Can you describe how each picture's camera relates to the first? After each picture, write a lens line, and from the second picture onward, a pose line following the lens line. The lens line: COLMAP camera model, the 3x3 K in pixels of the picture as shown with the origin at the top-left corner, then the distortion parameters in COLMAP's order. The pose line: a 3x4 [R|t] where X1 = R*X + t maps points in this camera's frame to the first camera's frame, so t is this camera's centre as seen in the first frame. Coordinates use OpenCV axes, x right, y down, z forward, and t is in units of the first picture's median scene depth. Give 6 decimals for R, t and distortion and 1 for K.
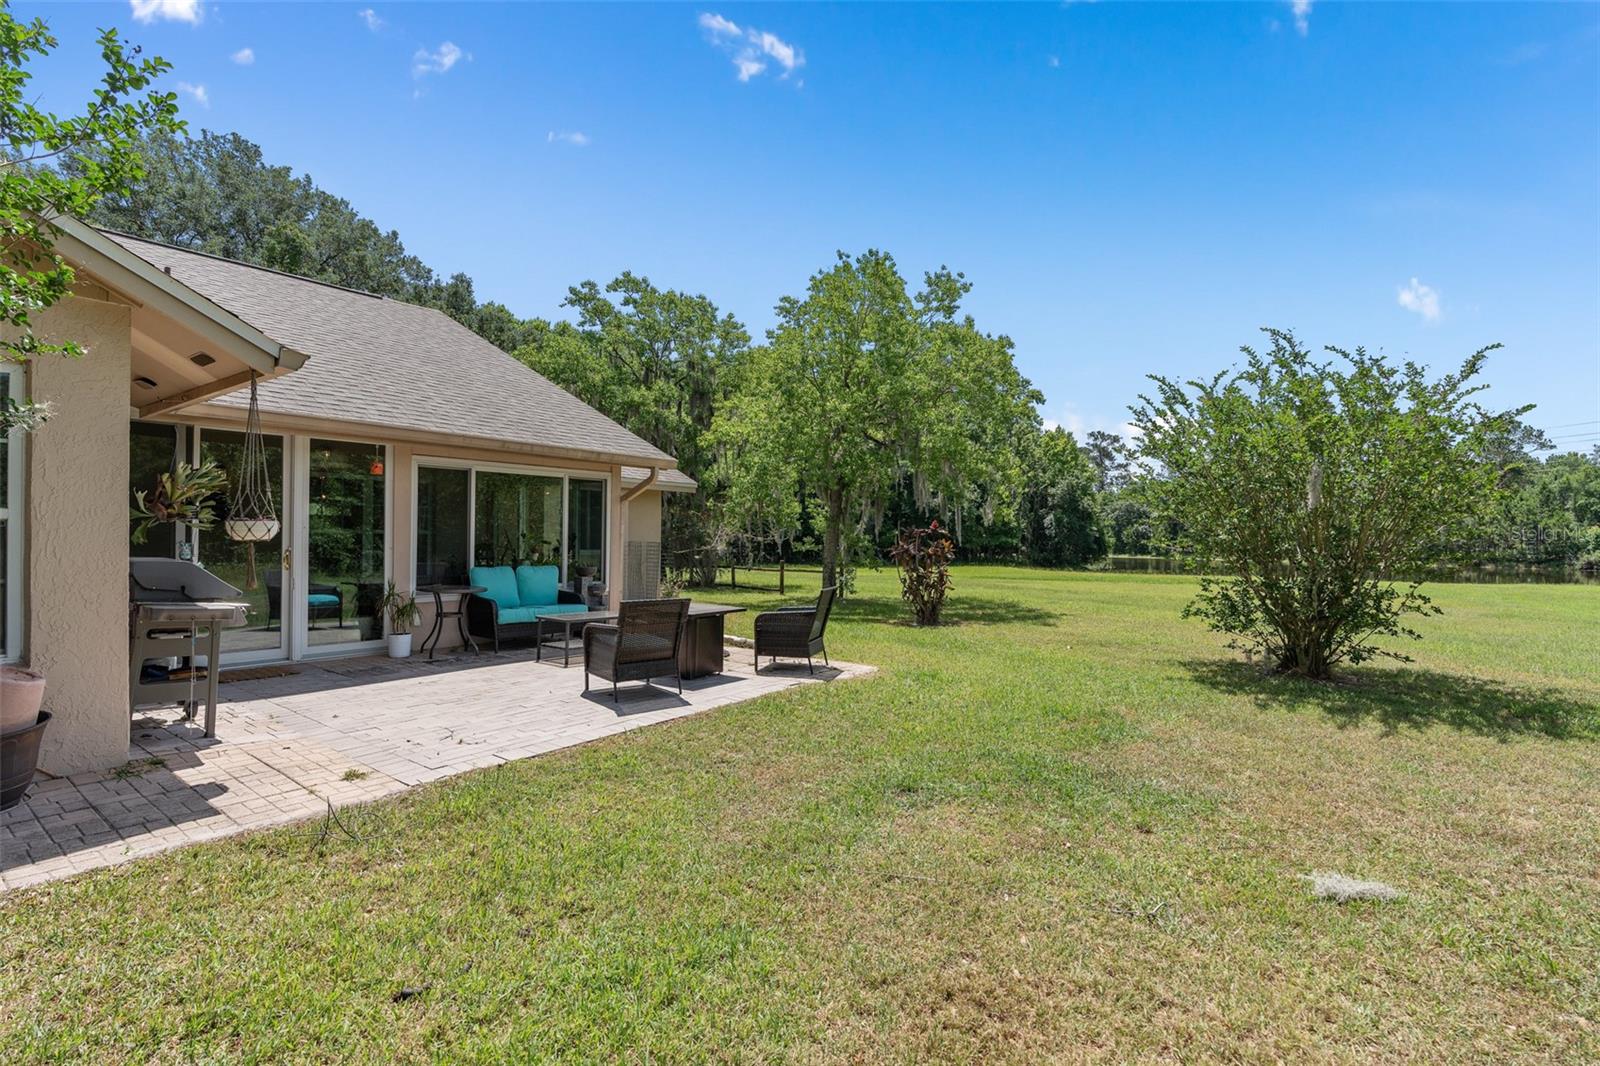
lens RADIAL K [[796.7, 0, 801.8], [0, 796.7, 536.6], [0, 0, 1]] dist [-0.037932, -0.000646]
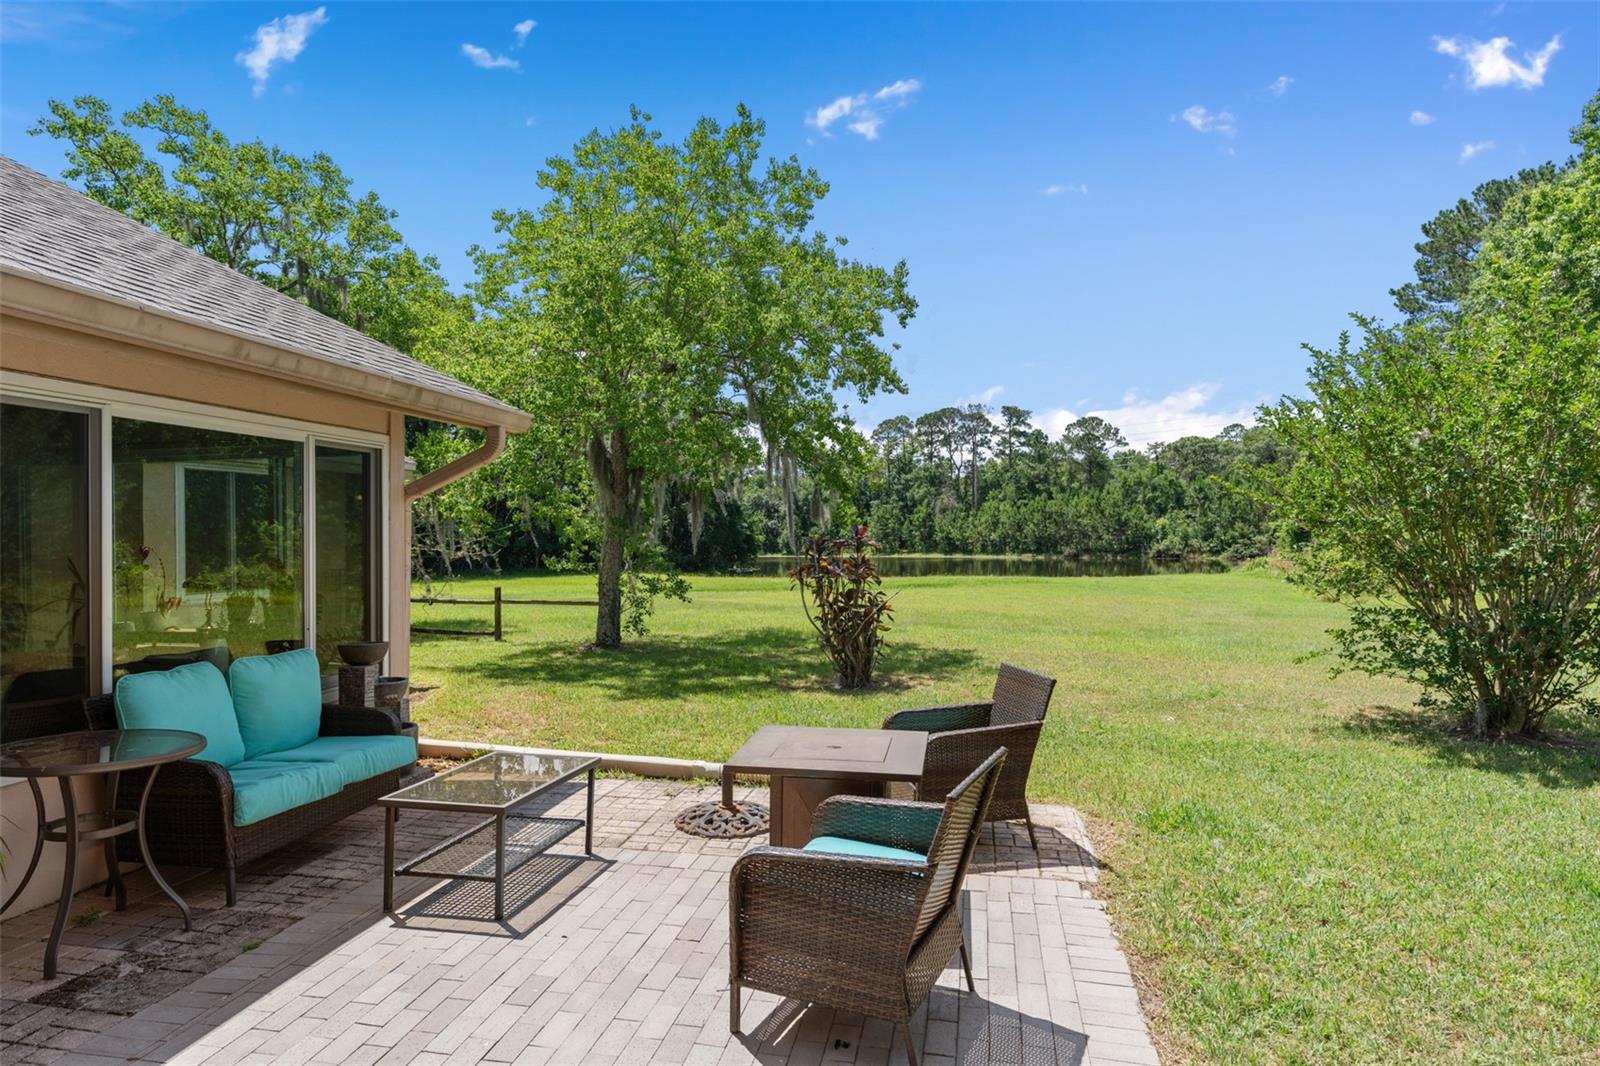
lens RADIAL K [[936.7, 0, 800.2], [0, 936.7, 534.9], [0, 0, 1]] dist [-0.026739, 0.002506]
pose [[0.881472, -0.015524, 0.471980, -0.135913], [0.014734, 0.999877, 0.005372, -0.010149], [-0.472006, 0.002219, 0.881593, 0.189271]]
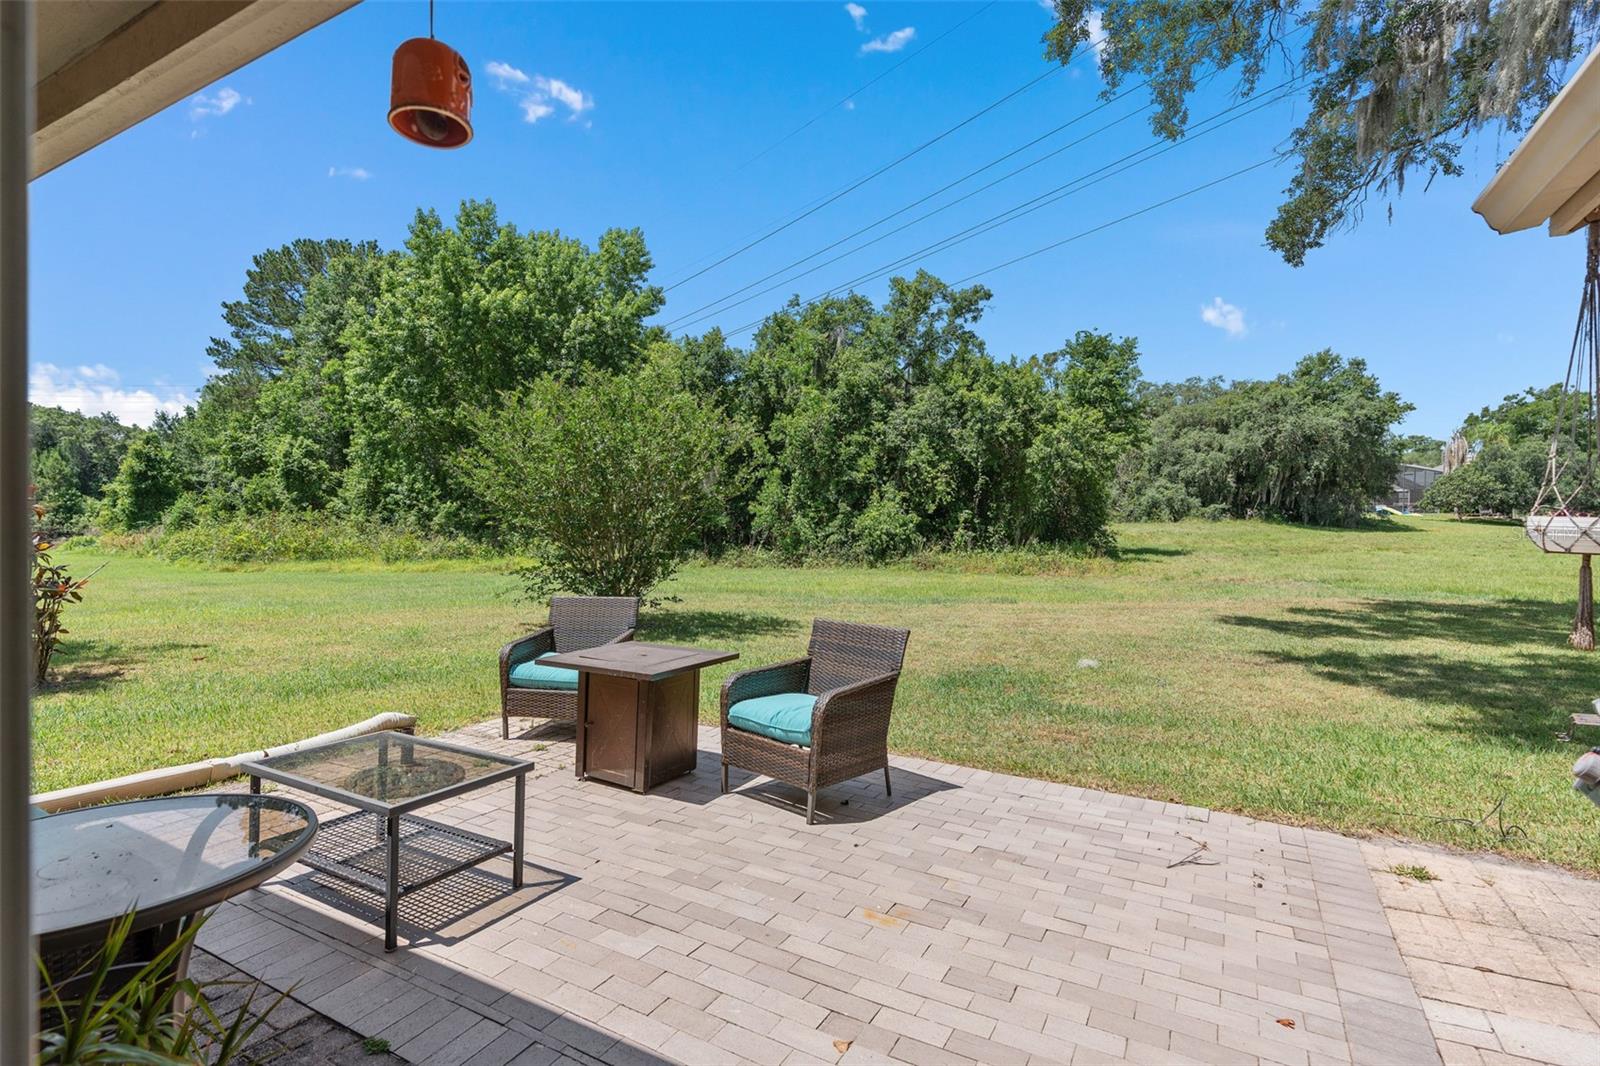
lens RADIAL K [[772.6, 0, 802.2], [0, 772.6, 537.5], [0, 0, 1]] dist [0.001315, -0.000220]
pose [[-0.190190, -0.020706, 0.981529, -0.225350], [-0.030490, 0.999420, 0.015175, -0.003417], [-0.981274, -0.027041, -0.190711, 0.320544]]
